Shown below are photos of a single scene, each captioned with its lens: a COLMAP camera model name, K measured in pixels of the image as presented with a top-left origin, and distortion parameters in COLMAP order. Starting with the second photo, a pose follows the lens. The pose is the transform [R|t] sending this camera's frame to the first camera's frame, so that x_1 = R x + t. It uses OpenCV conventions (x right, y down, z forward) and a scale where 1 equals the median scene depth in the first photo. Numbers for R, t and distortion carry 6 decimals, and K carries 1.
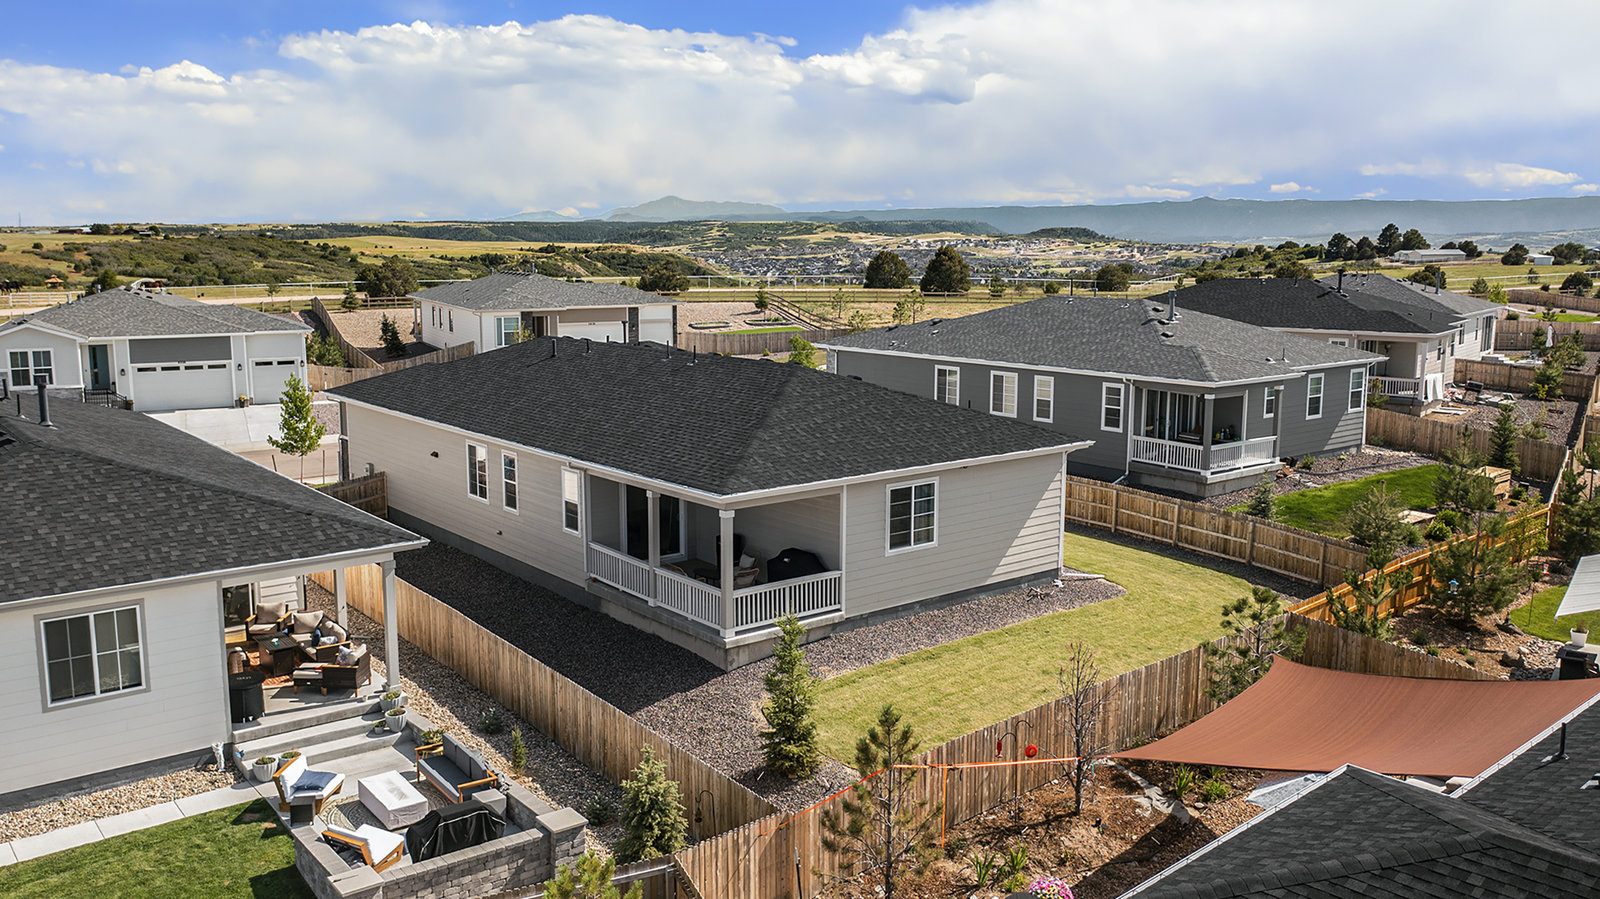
lens RADIAL K [[1325.2, 0, 796.8], [0, 1325.2, 445.3], [0, 0, 1]] dist [-0.012219, 0.008682]
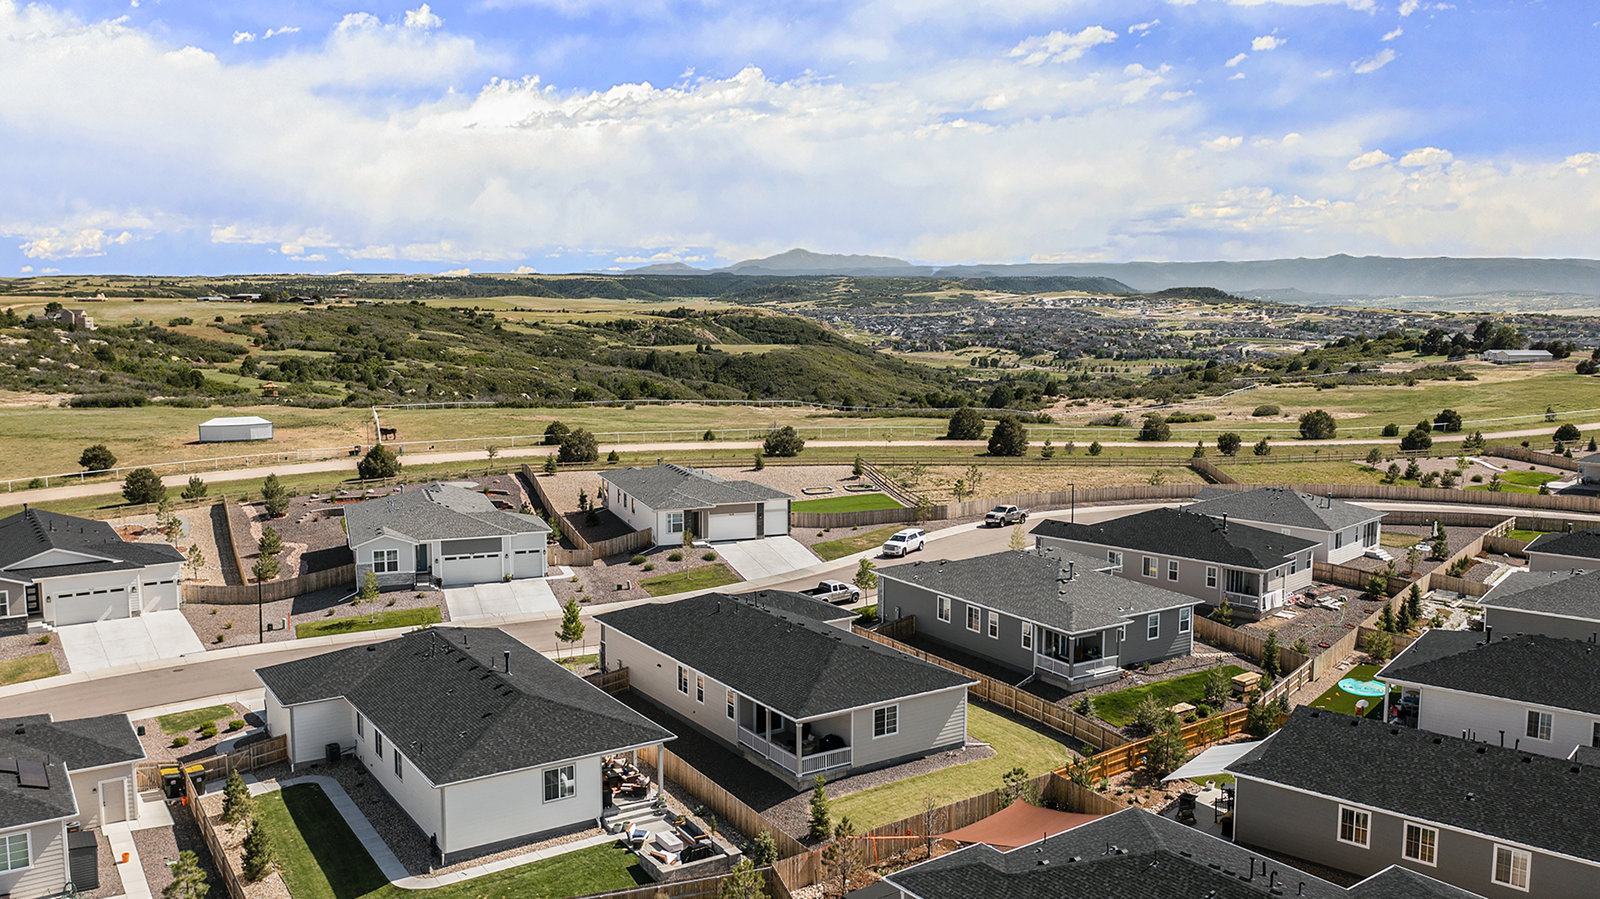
lens RADIAL K [[1330.4, 0, 804.7], [0, 1330.4, 470.0], [0, 0, 1]] dist [-0.009846, 0.006044]
pose [[0.996075, 0.014812, -0.087260, 0.130106], [-0.016536, 0.999681, -0.019066, -0.296692], [0.086950, 0.020434, 0.996003, -1.133754]]
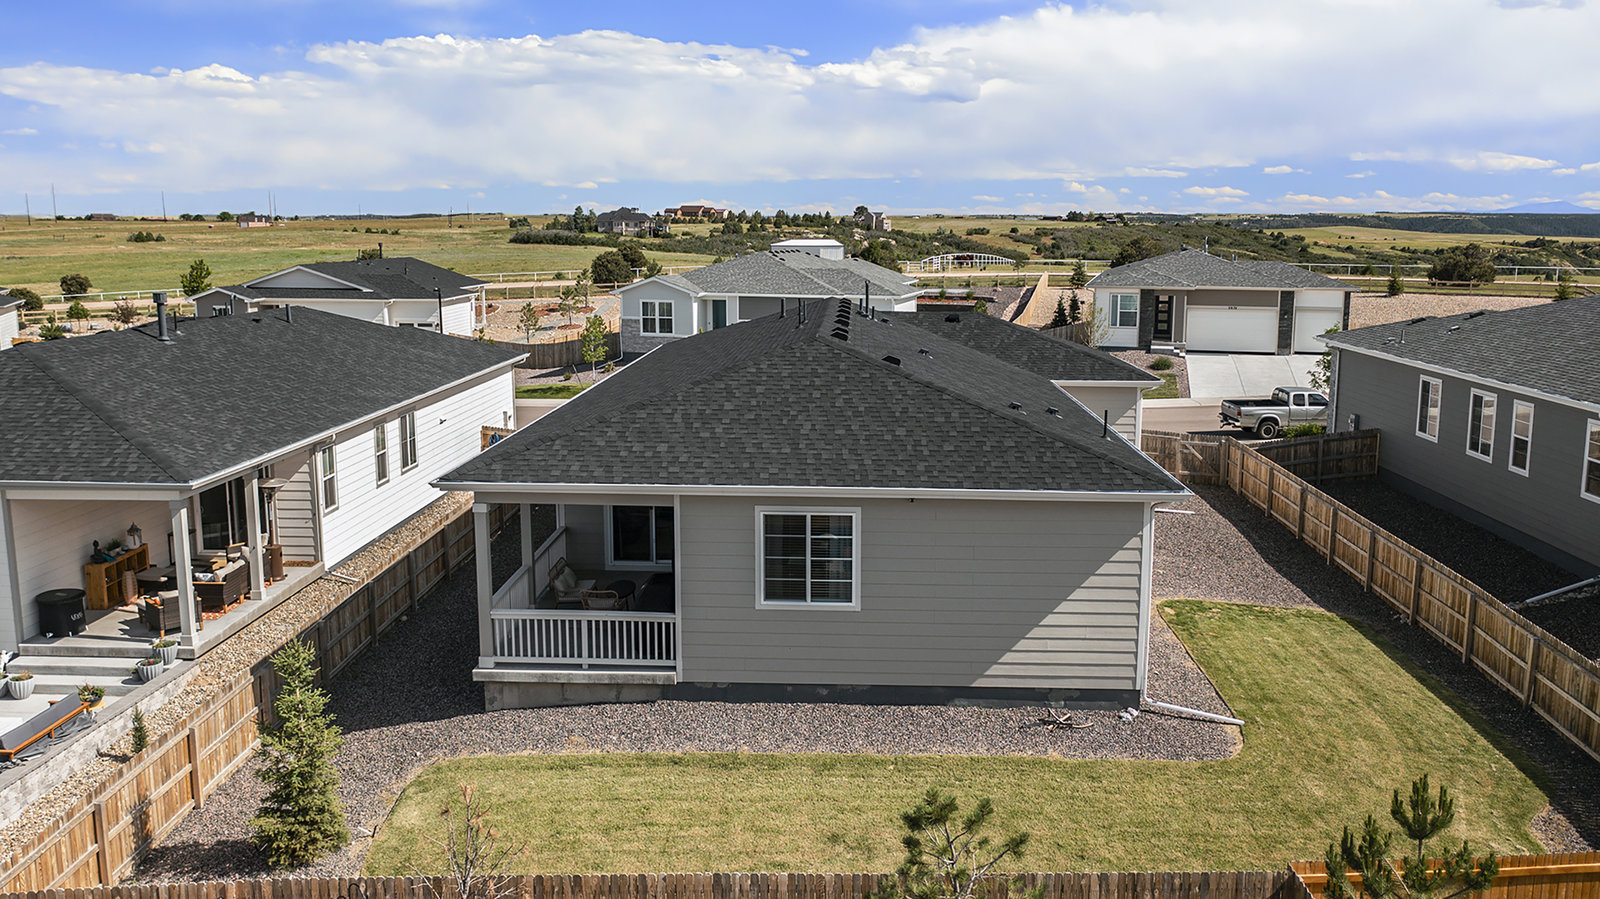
lens RADIAL K [[1325.2, 0, 796.8], [0, 1325.2, 445.3], [0, 0, 1]] dist [-0.012219, 0.008682]
pose [[0.763868, 0.115123, -0.635022, 0.473817], [-0.110722, 0.992749, 0.046789, -0.033262], [0.635804, 0.034570, 0.771076, 0.436599]]
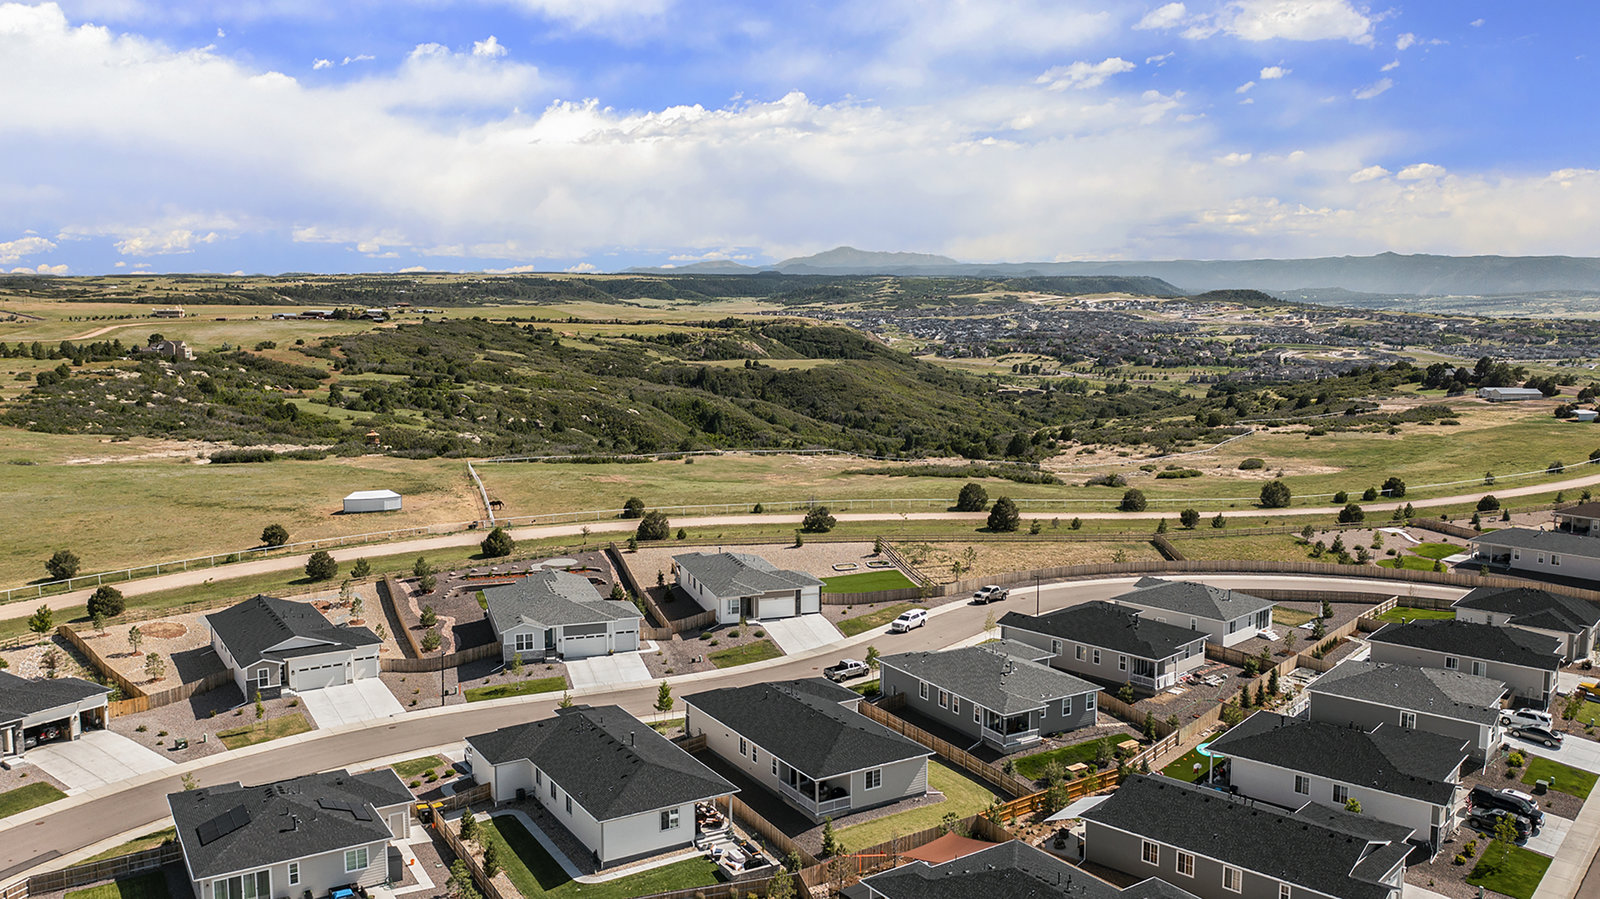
lens RADIAL K [[1325.2, 0, 796.8], [0, 1325.2, 445.3], [0, 0, 1]] dist [-0.012219, 0.008682]
pose [[0.991620, 0.013143, -0.128516, 0.299541], [-0.017524, 0.999301, -0.033017, -0.648643], [0.127992, 0.034992, 0.991158, -2.298315]]
